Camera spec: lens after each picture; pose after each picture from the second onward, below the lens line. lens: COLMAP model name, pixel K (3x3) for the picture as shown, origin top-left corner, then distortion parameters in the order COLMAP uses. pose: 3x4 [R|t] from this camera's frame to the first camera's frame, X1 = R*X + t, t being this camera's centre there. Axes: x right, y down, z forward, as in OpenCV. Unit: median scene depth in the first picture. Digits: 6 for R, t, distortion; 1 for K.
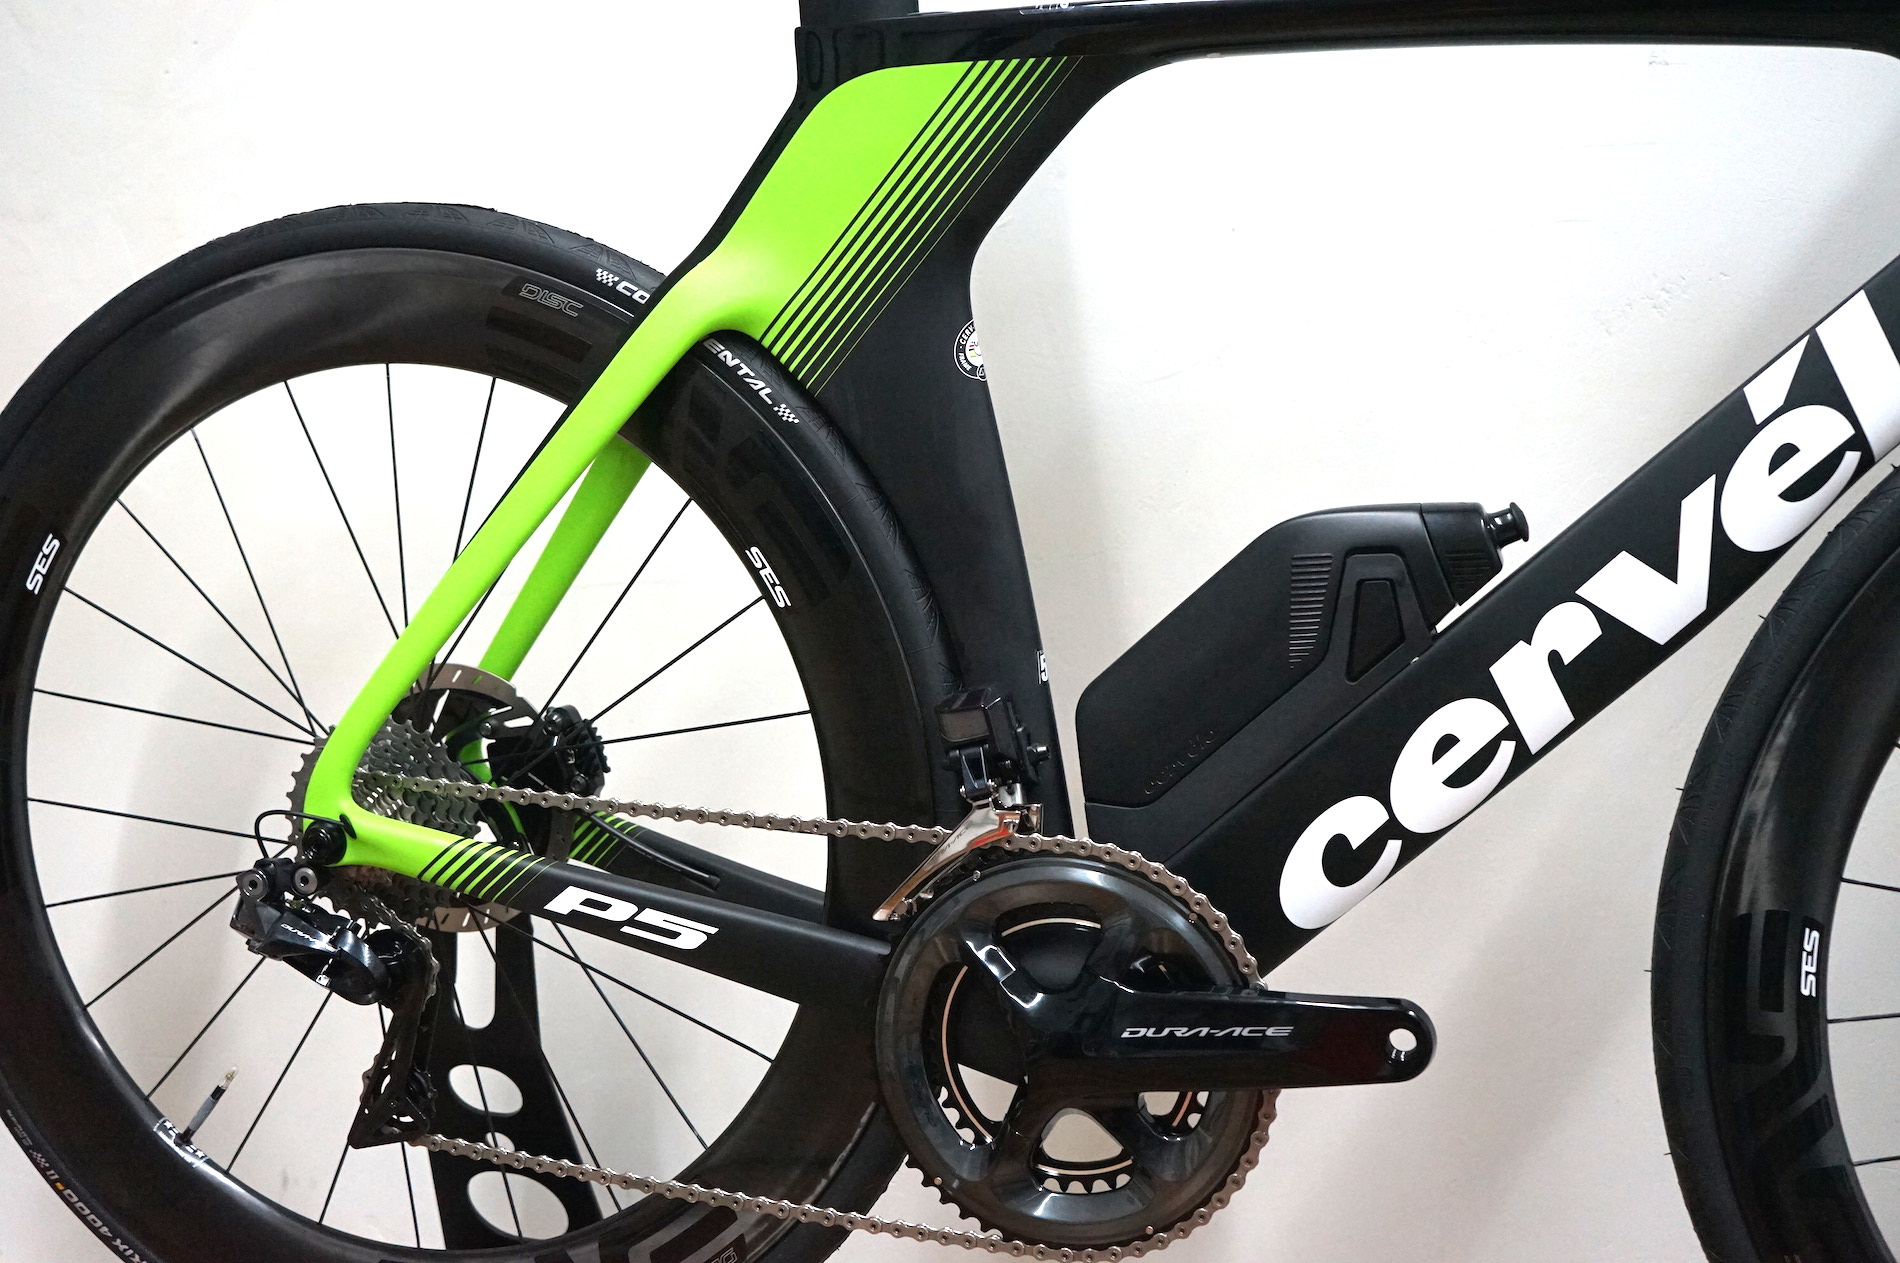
lens RADIAL K [[2411.5, 0, 951.5], [0, 2411.5, 627.9], [0, 0, 1]] dist [0.003705, 0.000000]
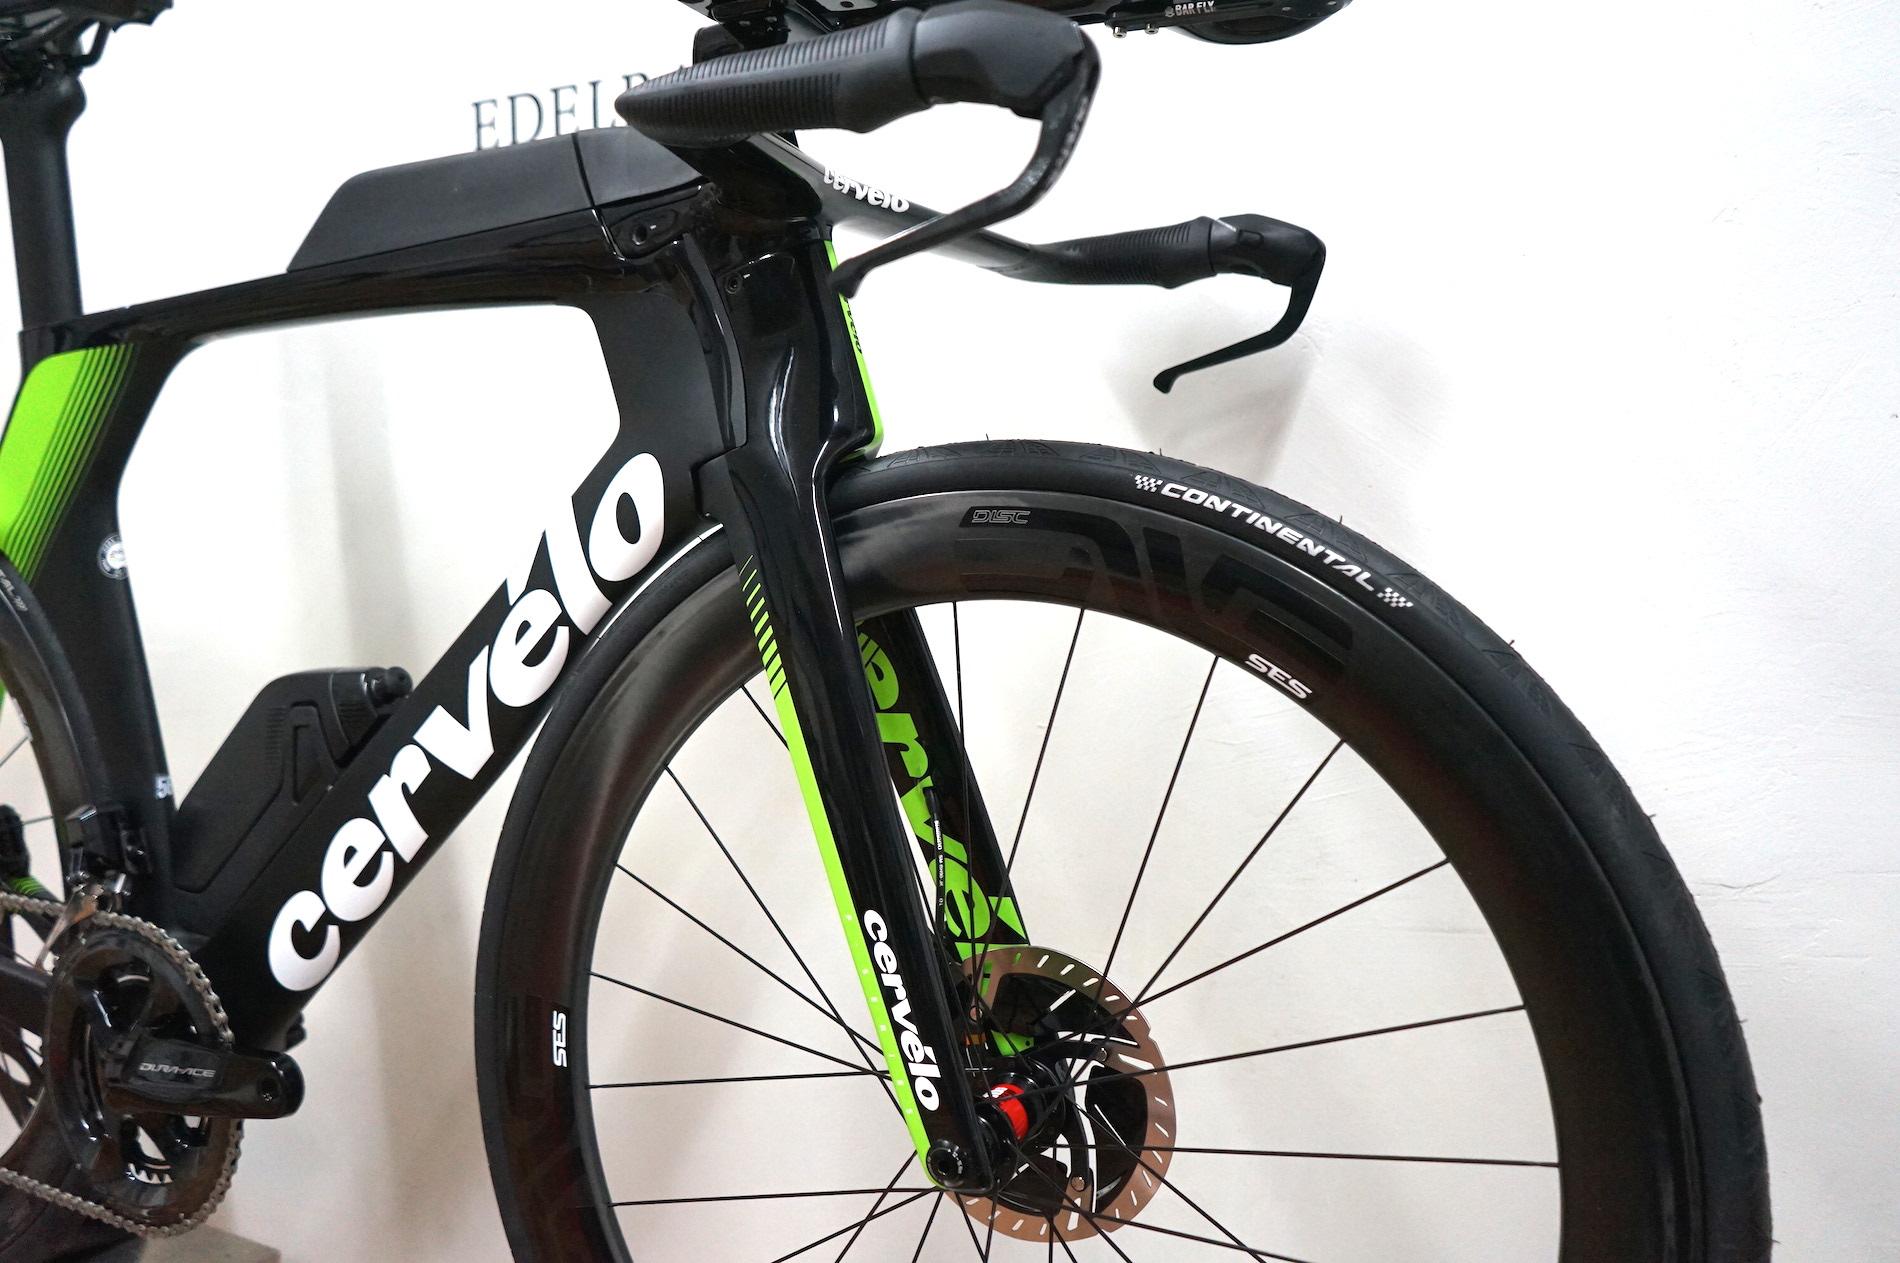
lens RADIAL K [[1527.4, 0, 945.7], [0, 1527.4, 627.7], [0, 0, 1]] dist [0.001800, 0.001504]
pose [[0.978248, -0.014912, -0.206902, 0.642884], [0.005744, 0.998978, -0.044842, -0.031994], [0.207359, 0.042678, 0.977334, 0.241416]]
